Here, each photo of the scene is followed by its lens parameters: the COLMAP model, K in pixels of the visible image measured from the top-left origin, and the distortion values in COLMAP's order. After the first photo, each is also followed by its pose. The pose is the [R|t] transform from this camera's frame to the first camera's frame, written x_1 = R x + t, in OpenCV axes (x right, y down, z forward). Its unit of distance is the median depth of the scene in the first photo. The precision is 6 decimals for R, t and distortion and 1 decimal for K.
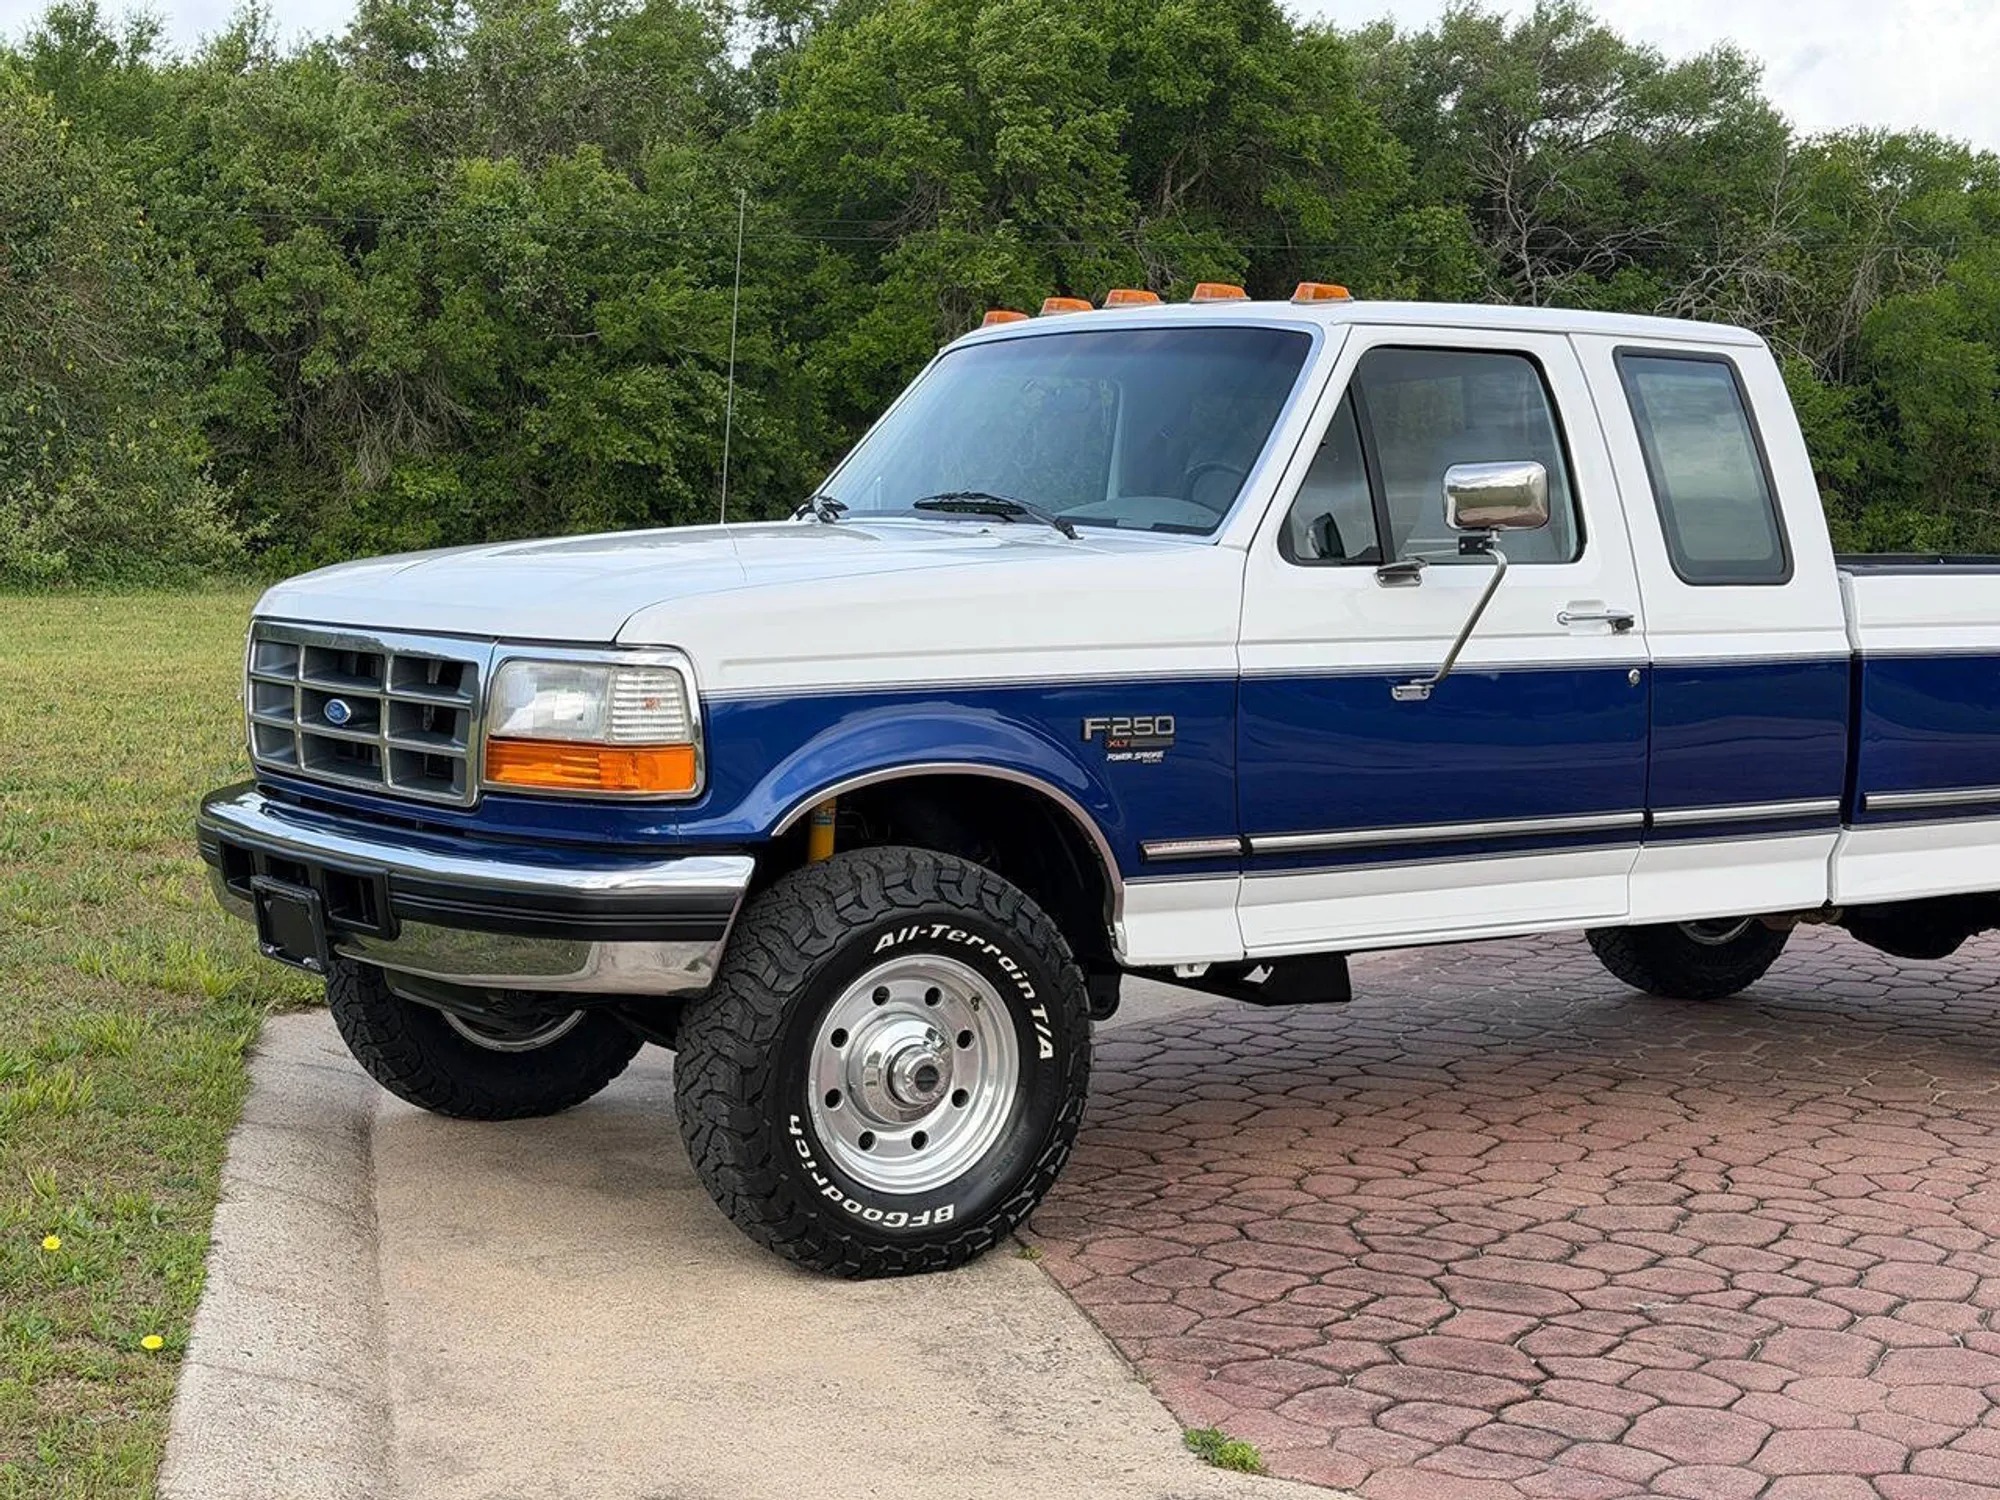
lens RADIAL K [[2949.5, 0, 1000.0], [0, 2949.5, 750.0], [0, 0, 1]] dist [0.171358, -0.257953]
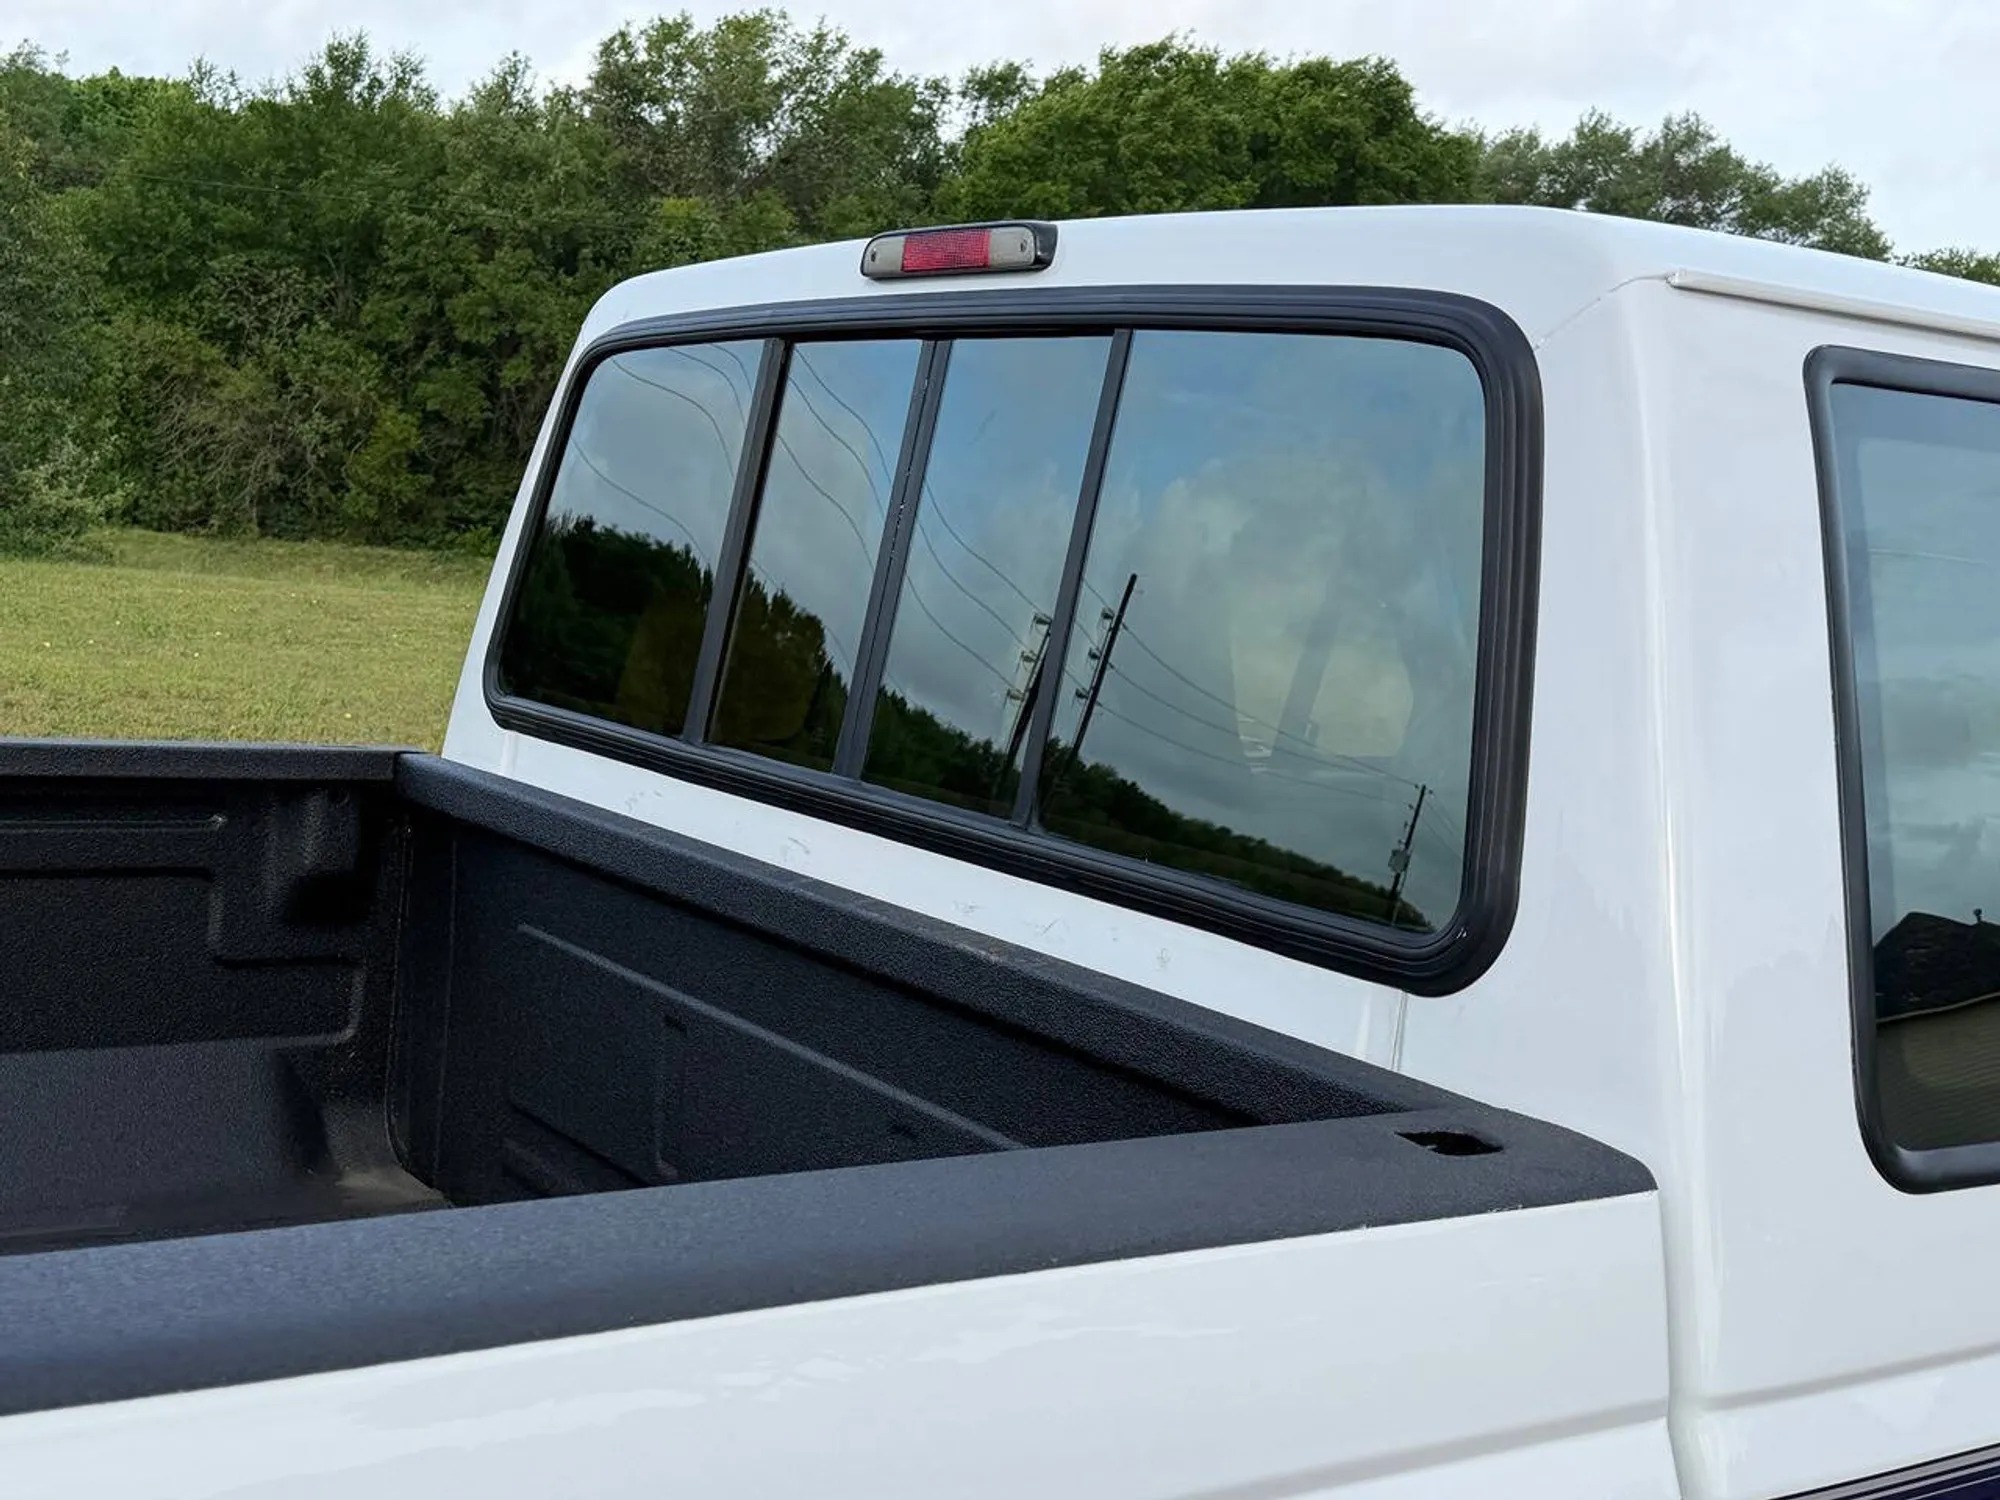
lens RADIAL K [[2354.5, 0, 1009.1], [0, 2354.5, 772.1], [0, 0, 1]] dist [0.207999, -0.456280]
pose [[0.992323, 0.081613, -0.092920, 0.189281], [-0.079816, 0.996546, 0.022906, -0.045451], [0.094468, -0.015314, 0.995410, 0.397718]]
